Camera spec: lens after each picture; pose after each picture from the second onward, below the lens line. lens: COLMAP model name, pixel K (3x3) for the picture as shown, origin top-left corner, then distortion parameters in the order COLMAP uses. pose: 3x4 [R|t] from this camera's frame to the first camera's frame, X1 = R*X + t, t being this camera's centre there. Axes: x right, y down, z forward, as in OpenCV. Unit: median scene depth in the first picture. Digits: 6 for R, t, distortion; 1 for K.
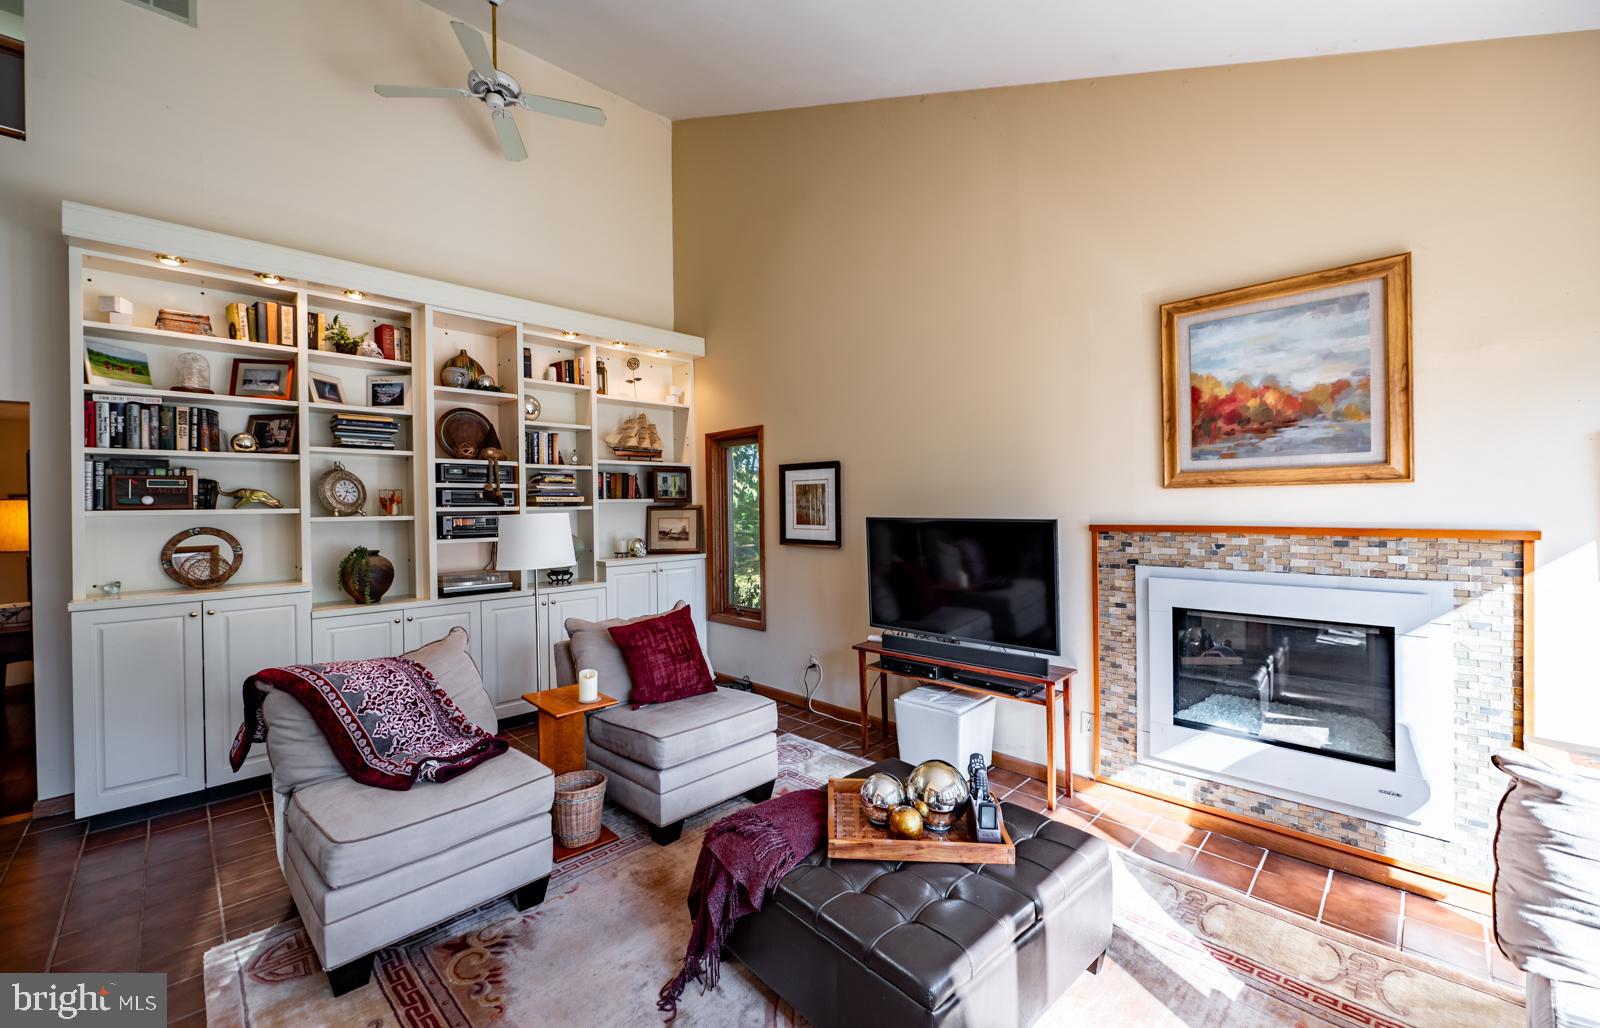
lens RADIAL K [[619.4, 0, 801.7], [0, 619.4, 508.6], [0, 0, 1]] dist [-0.005789, 0.000237]
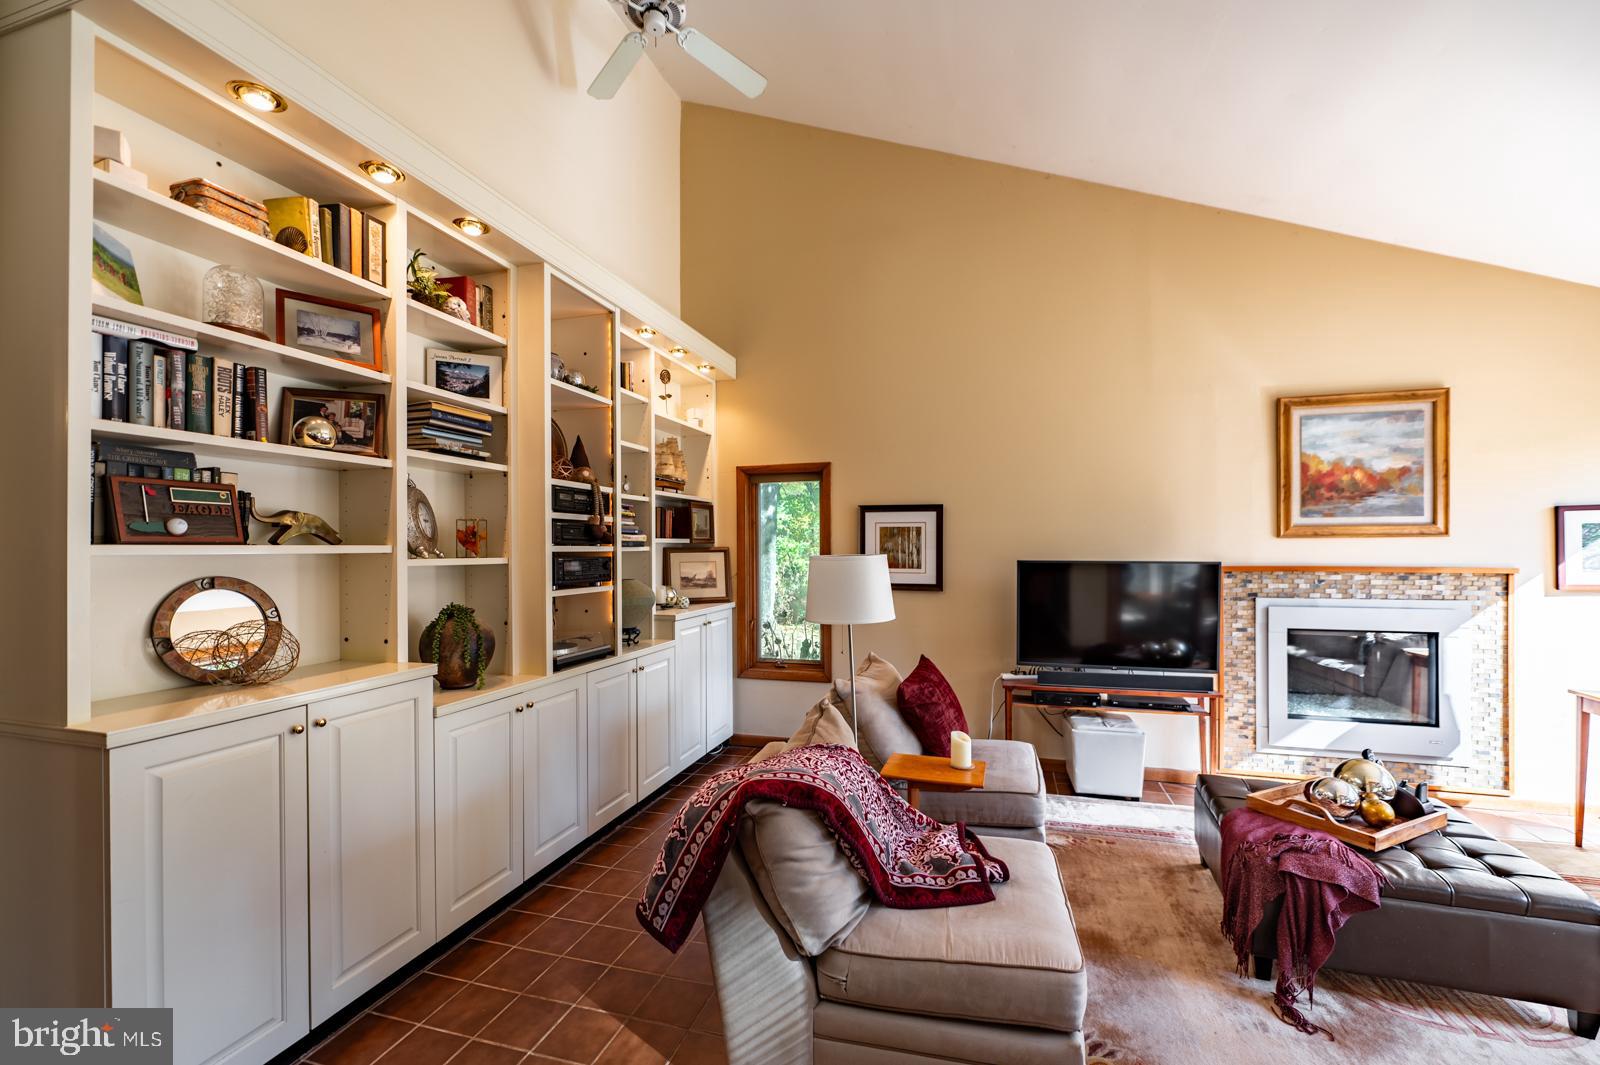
lens RADIAL K [[636.3, 0, 808.8], [0, 636.3, 545.6], [0, 0, 1]] dist [-0.007466, 0.000337]
pose [[0.882783, 0.011991, 0.469629, -0.868173], [-0.006045, 0.999881, -0.014166, 0.008196], [-0.469743, 0.009667, 0.882750, 0.268210]]
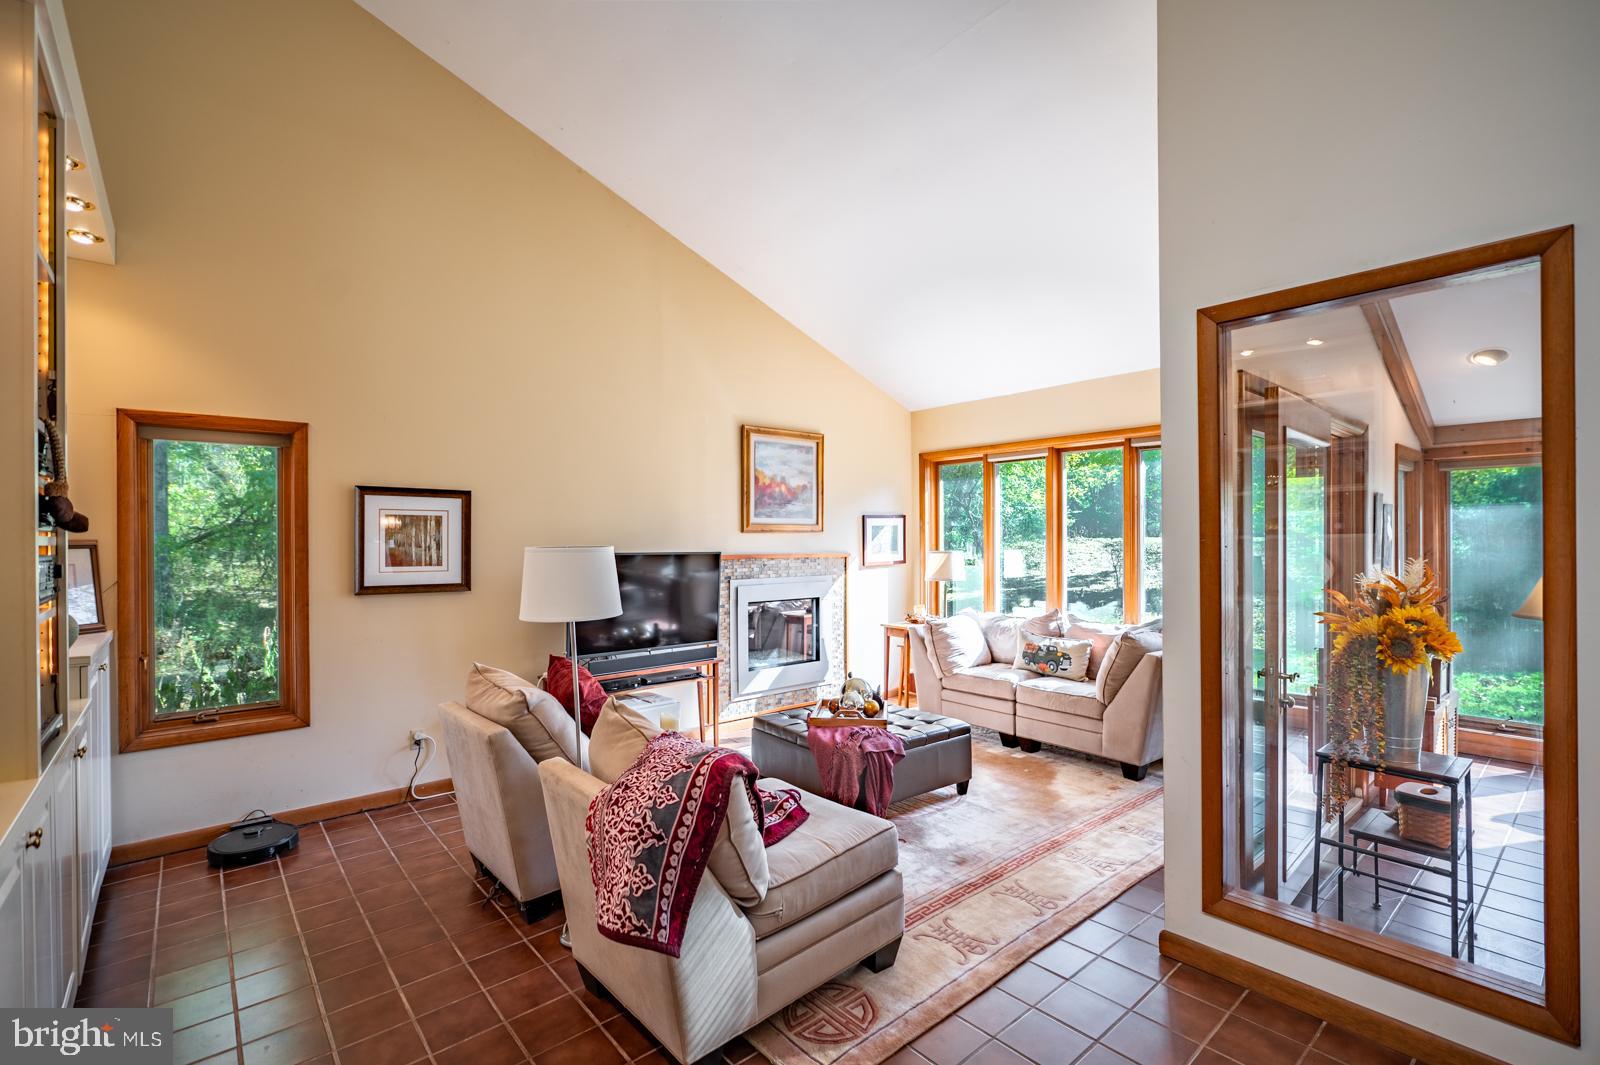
lens RADIAL K [[711.1, 0, 800.8], [0, 711.1, 537.1], [0, 0, 1]] dist [-0.010064, -0.000228]
pose [[0.097140, 0.017843, 0.995111, -1.255188], [0.009174, 0.999781, -0.018822, 0.015952], [-0.995228, 0.010957, 0.096955, 0.617149]]
